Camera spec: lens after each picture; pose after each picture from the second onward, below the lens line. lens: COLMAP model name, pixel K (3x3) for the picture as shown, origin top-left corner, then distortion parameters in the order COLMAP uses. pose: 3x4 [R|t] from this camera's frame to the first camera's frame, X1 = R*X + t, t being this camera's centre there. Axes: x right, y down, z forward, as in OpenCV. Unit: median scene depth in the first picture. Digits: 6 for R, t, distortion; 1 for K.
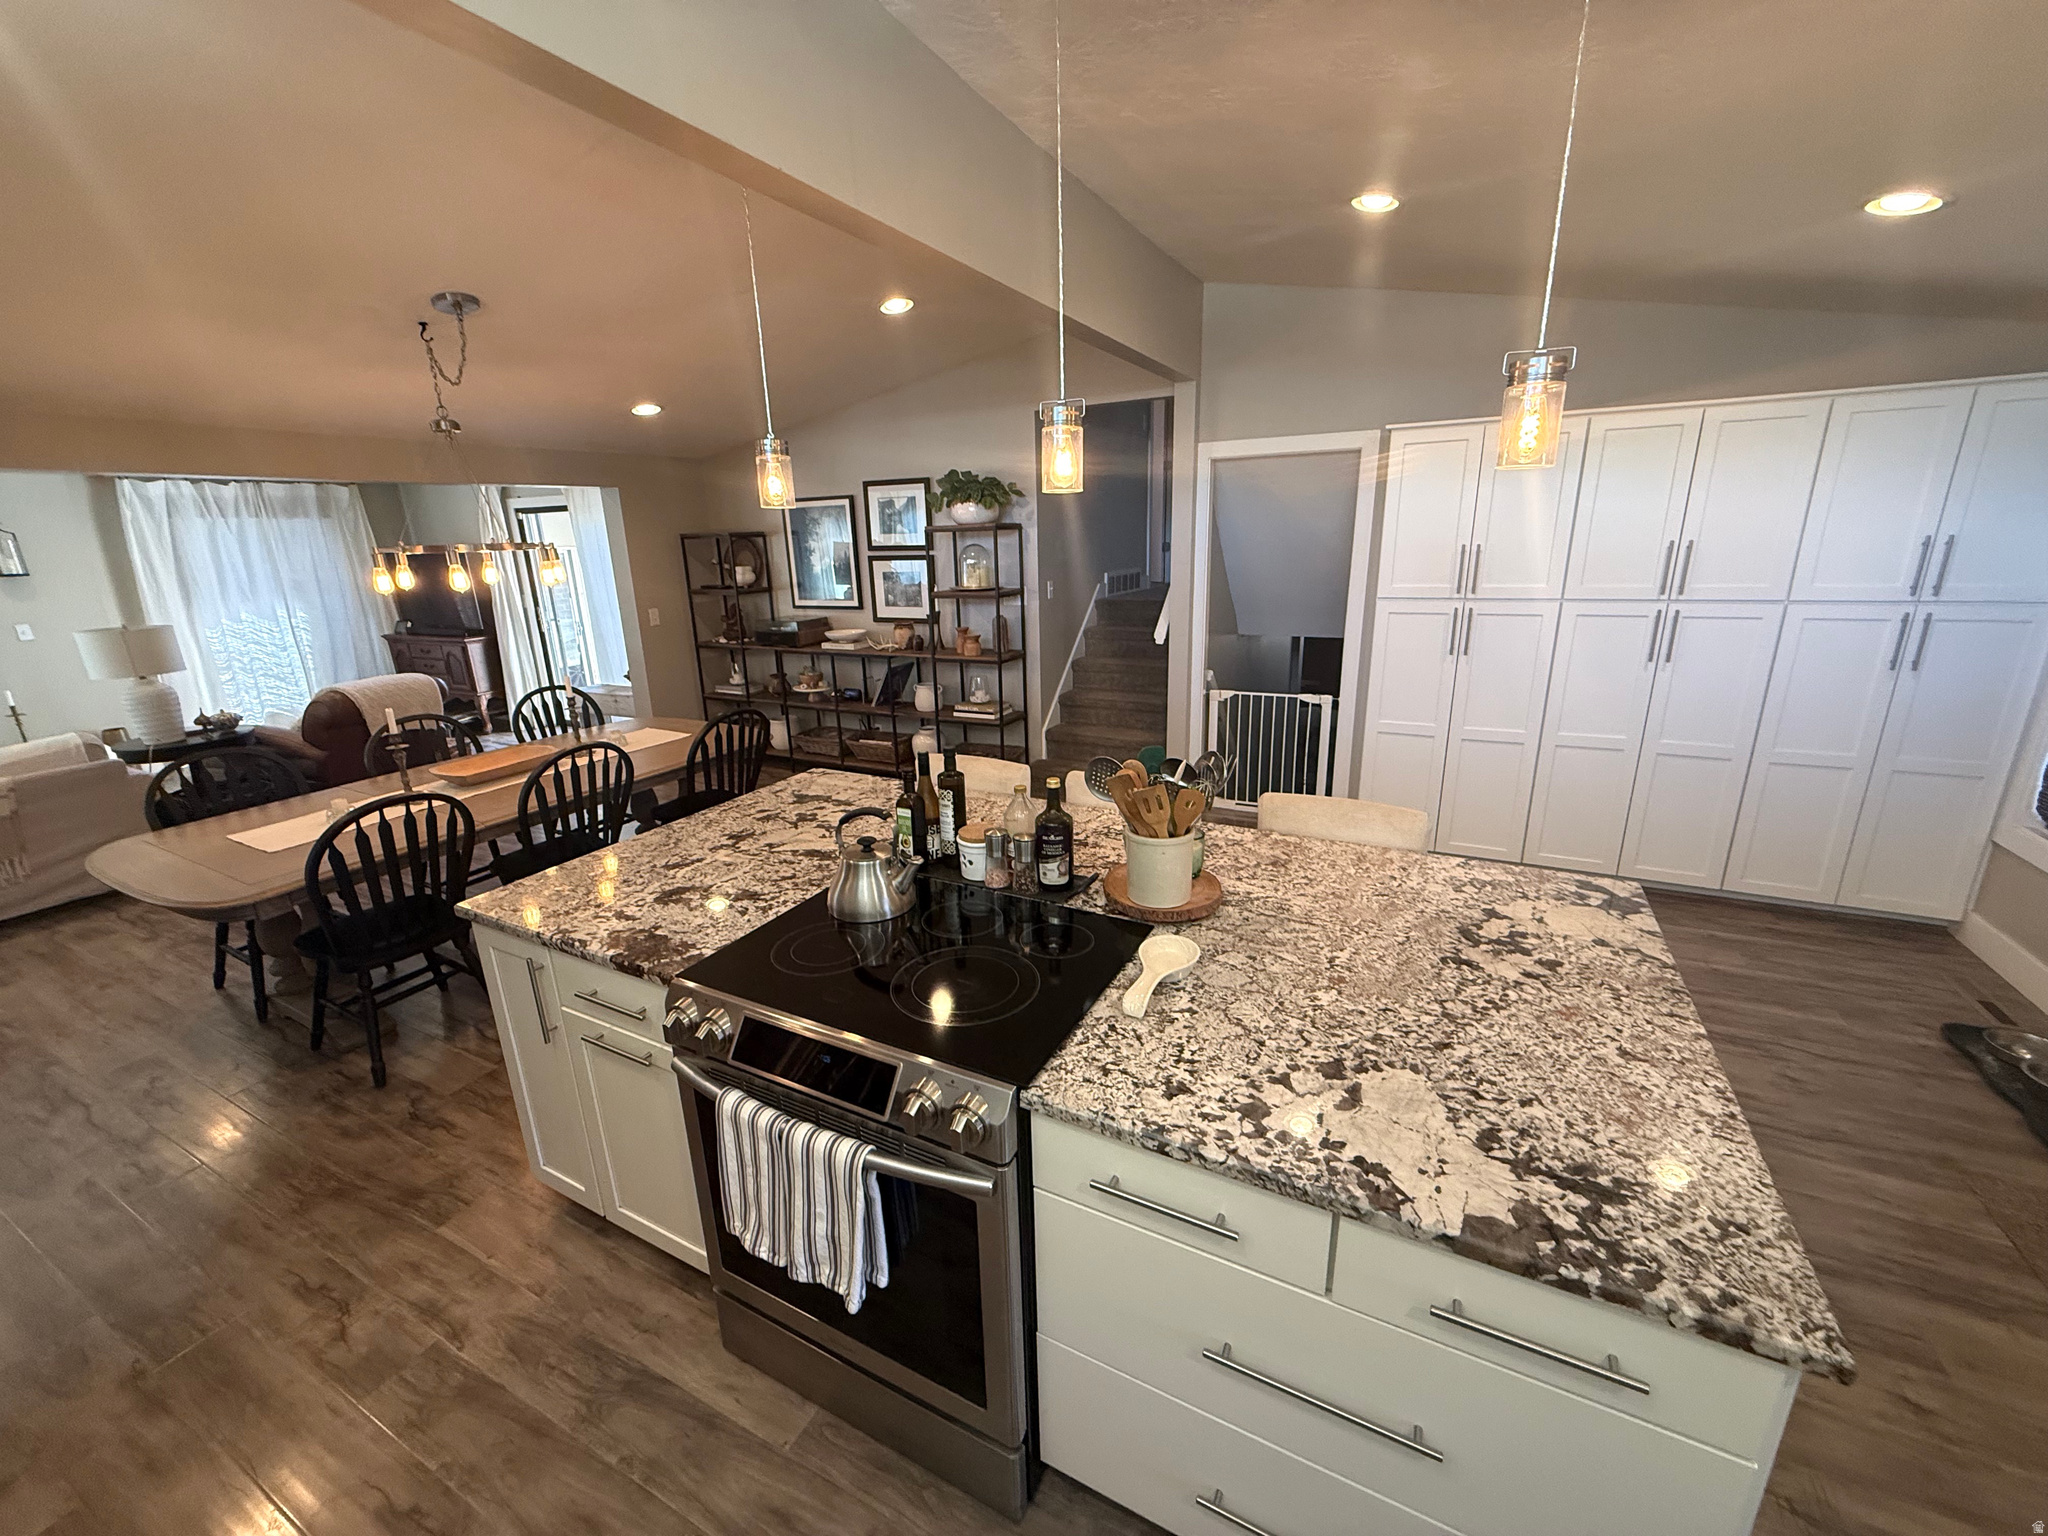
lens RADIAL K [[811.7, 0, 1024.0], [0, 811.7, 768.0], [0, 0, 1]] dist [-0.000978, 0.000094]
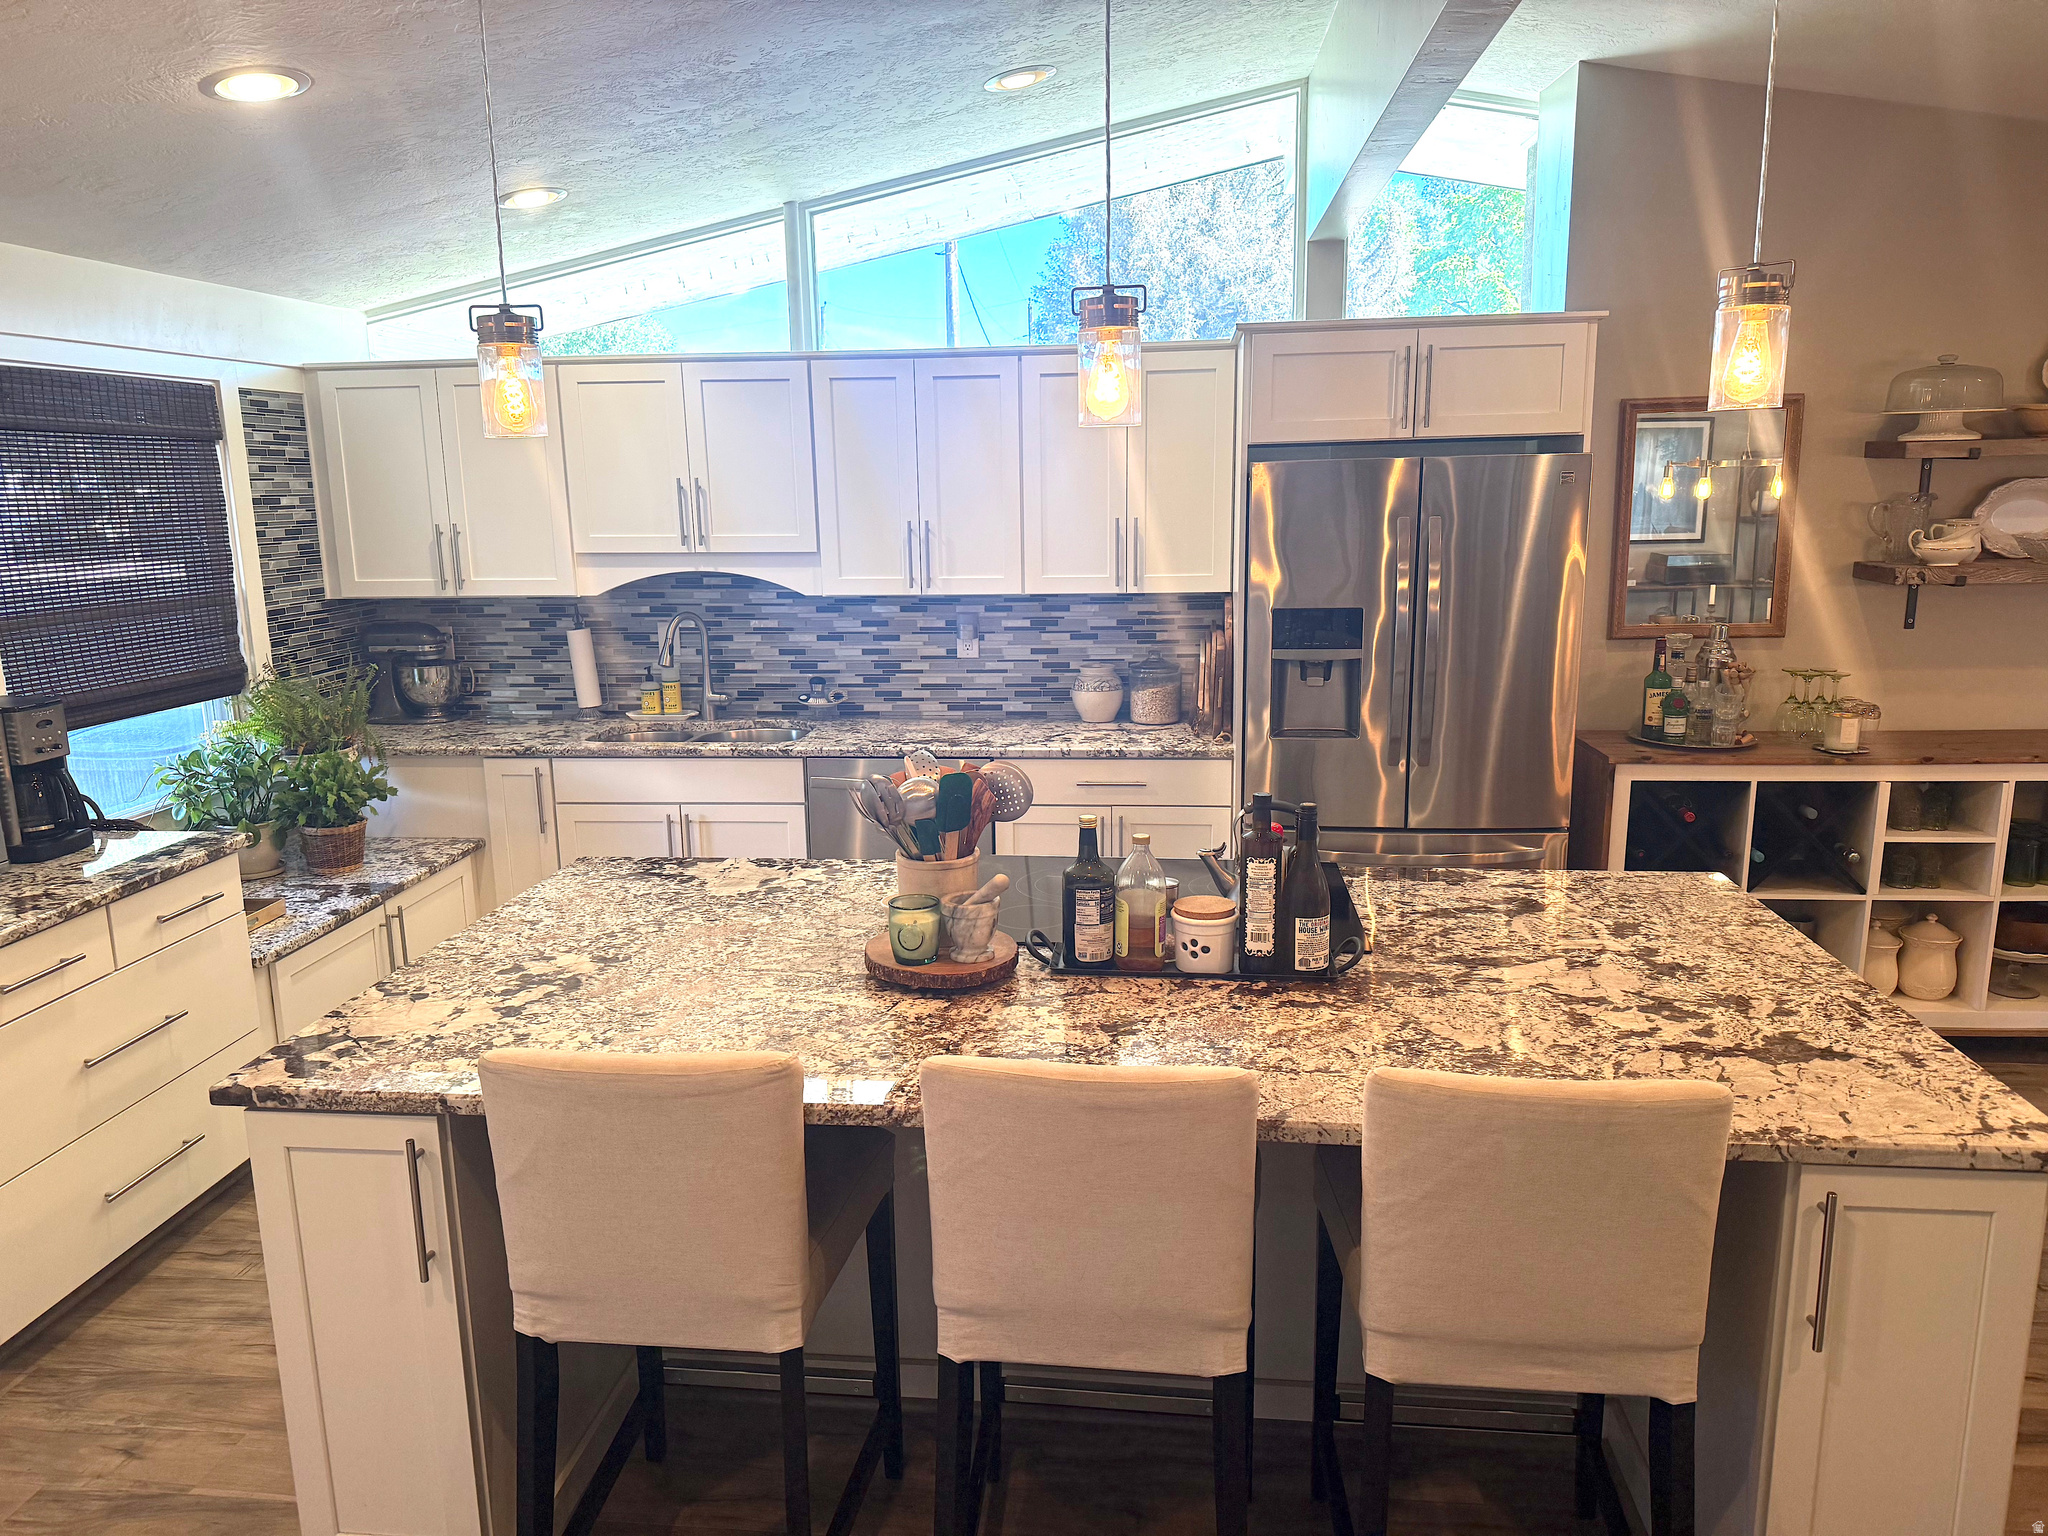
lens RADIAL K [[1412.6, 0, 1024.0], [0, 1412.6, 768.0], [0, 0, 1]] dist [0.088849, -0.137743]
pose [[-0.929987, 0.115491, -0.348980, 0.404322], [-0.059972, 0.888974, 0.454013, -0.458263], [0.362668, 0.443155, -0.819808, 1.523642]]
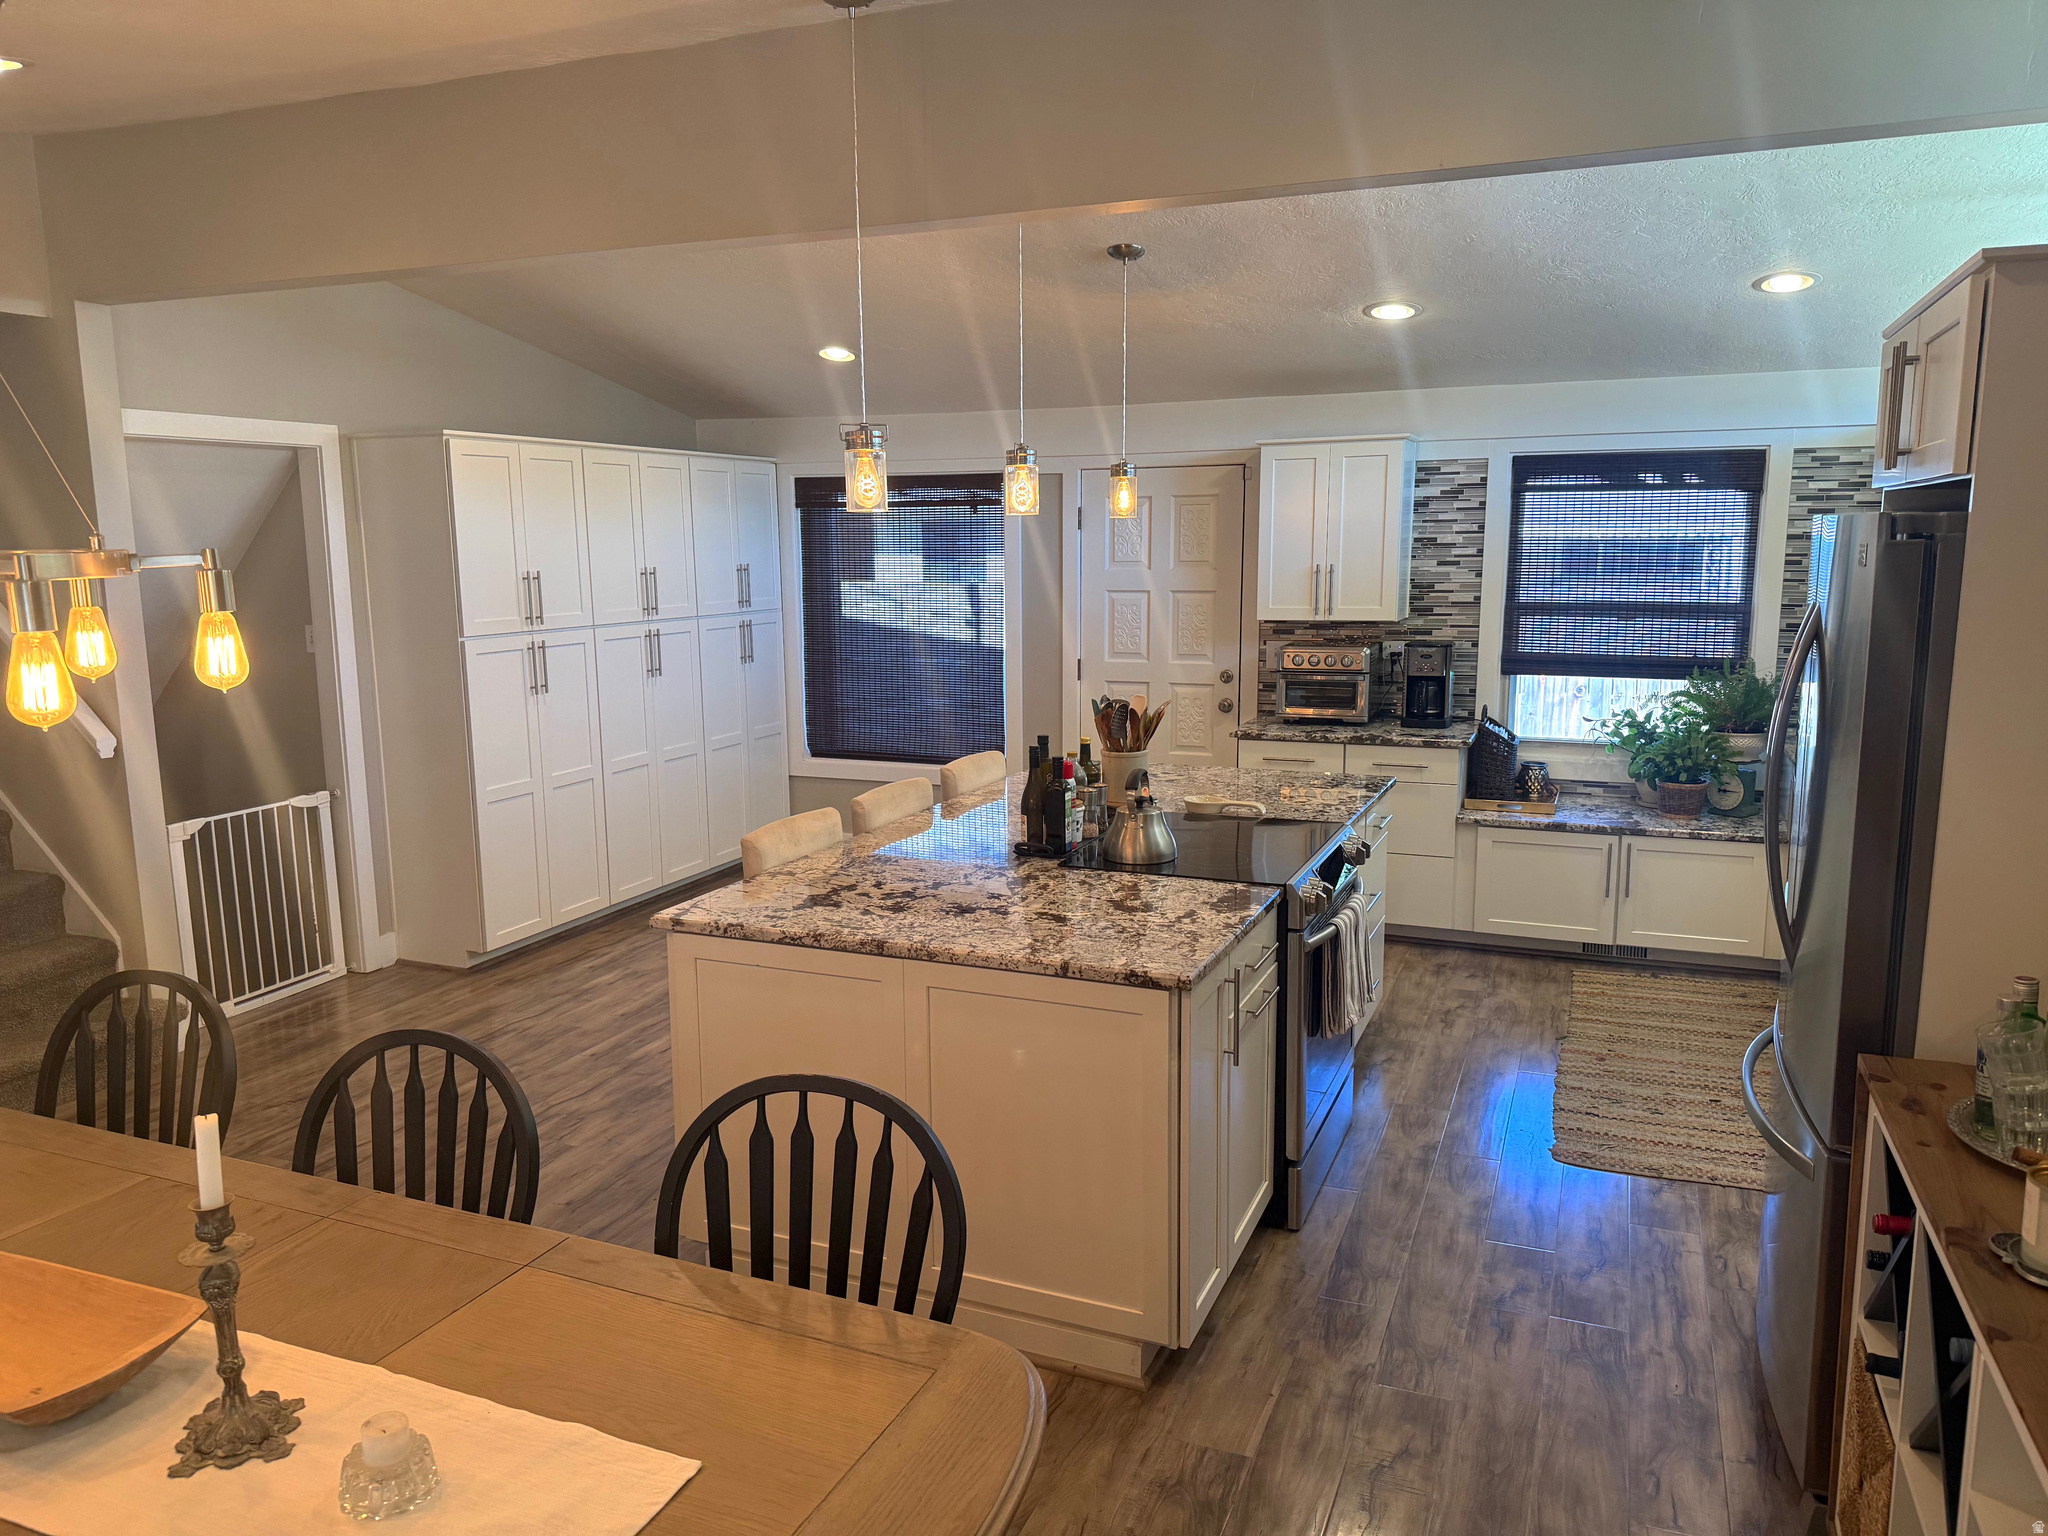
lens RADIAL K [[1412.6, 0, 1024.0], [0, 1412.6, 768.0], [0, 0, 1]] dist [0.088849, -0.137743]
pose [[-0.088597, -0.132412, 0.987227, -1.605372], [0.287672, 0.945489, 0.152630, -0.227106], [-0.953622, 0.297520, -0.045676, 0.912765]]
